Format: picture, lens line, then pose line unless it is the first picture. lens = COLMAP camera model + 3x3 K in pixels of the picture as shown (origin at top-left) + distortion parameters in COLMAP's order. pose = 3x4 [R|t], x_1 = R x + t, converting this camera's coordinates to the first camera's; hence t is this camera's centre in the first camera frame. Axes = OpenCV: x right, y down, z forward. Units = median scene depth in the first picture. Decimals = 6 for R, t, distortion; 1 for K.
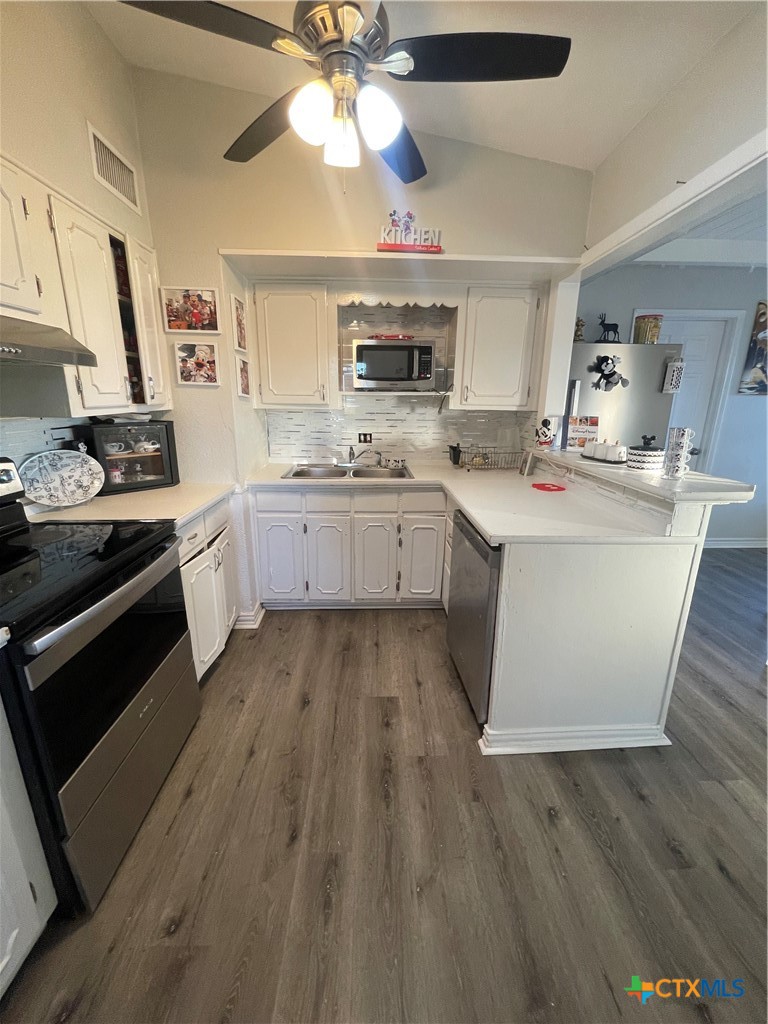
lens RADIAL K [[414.4, 0, 380.0], [0, 414.4, 510.1], [0, 0, 1]] dist [-0.001735, 0.000421]
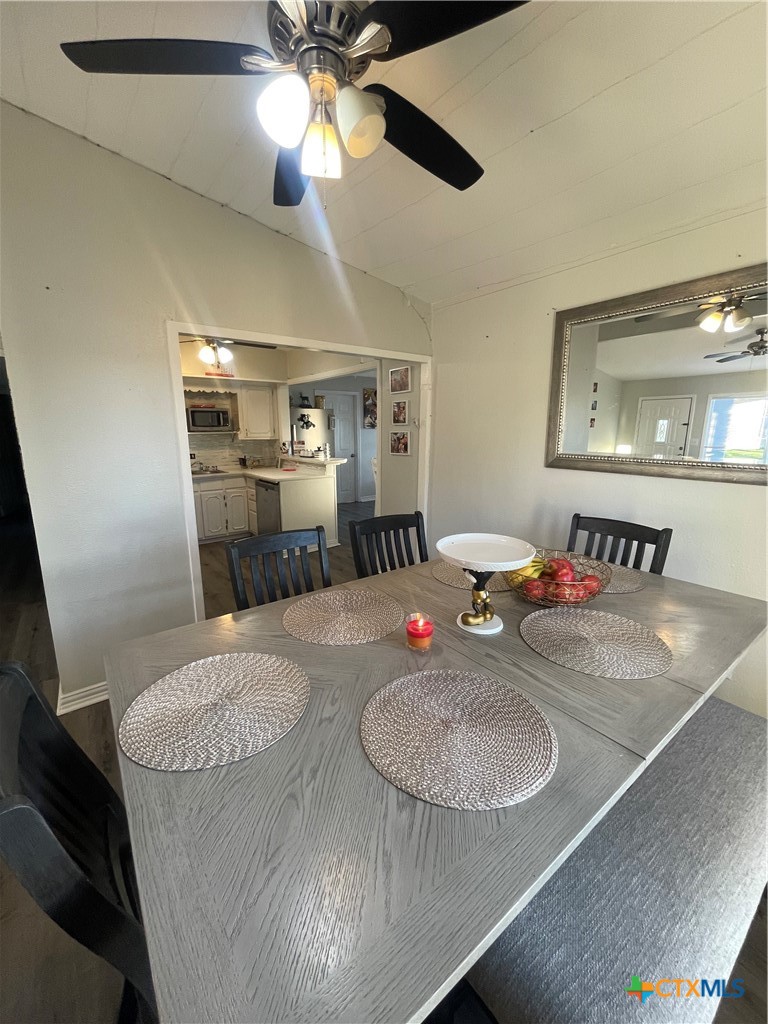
lens RADIAL K [[414.4, 0, 387.0], [0, 414.4, 509.5], [0, 0, 1]] dist [-0.001735, 0.000421]
pose [[0.806153, -0.127792, 0.577742, -0.607140], [0.164228, 0.986361, -0.010979, 0.314733], [-0.568460, 0.103732, 0.816145, -1.376958]]
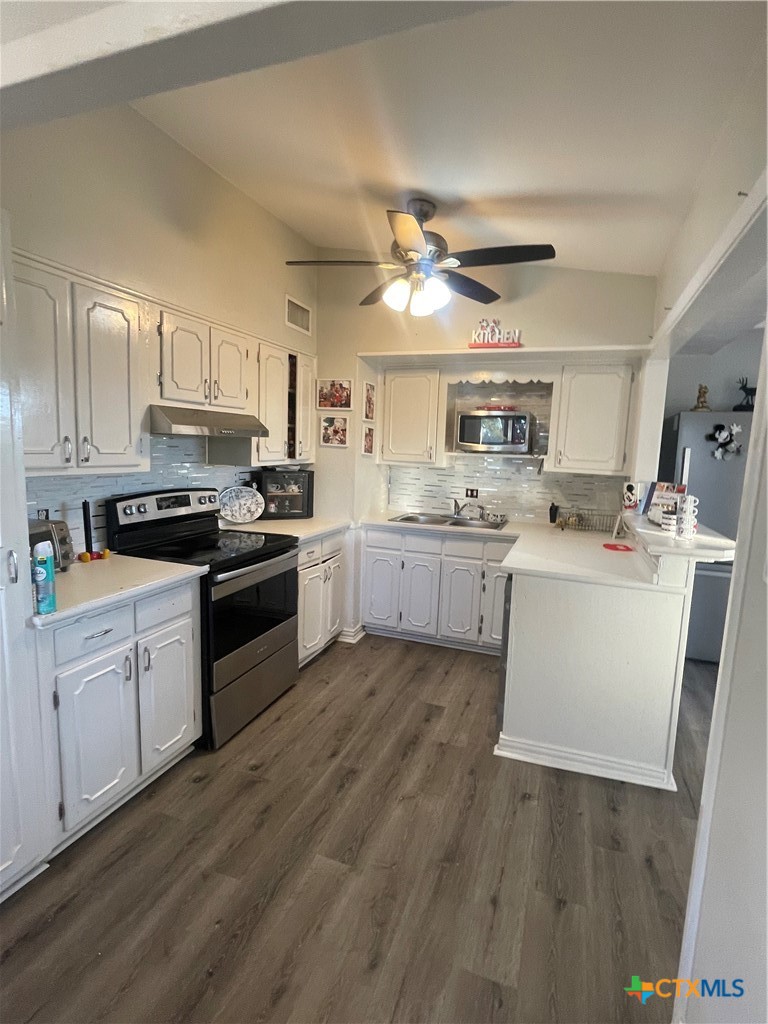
lens RADIAL K [[534.0, 0, 385.2], [0, 534.0, 515.1], [0, 0, 1]] dist [0.003006, -0.001328]
pose [[0.924575, 0.073862, -0.373772, 0.393563], [-0.124725, 0.985650, -0.113747, 0.100476], [0.360007, 0.151786, 0.920520, -0.519801]]
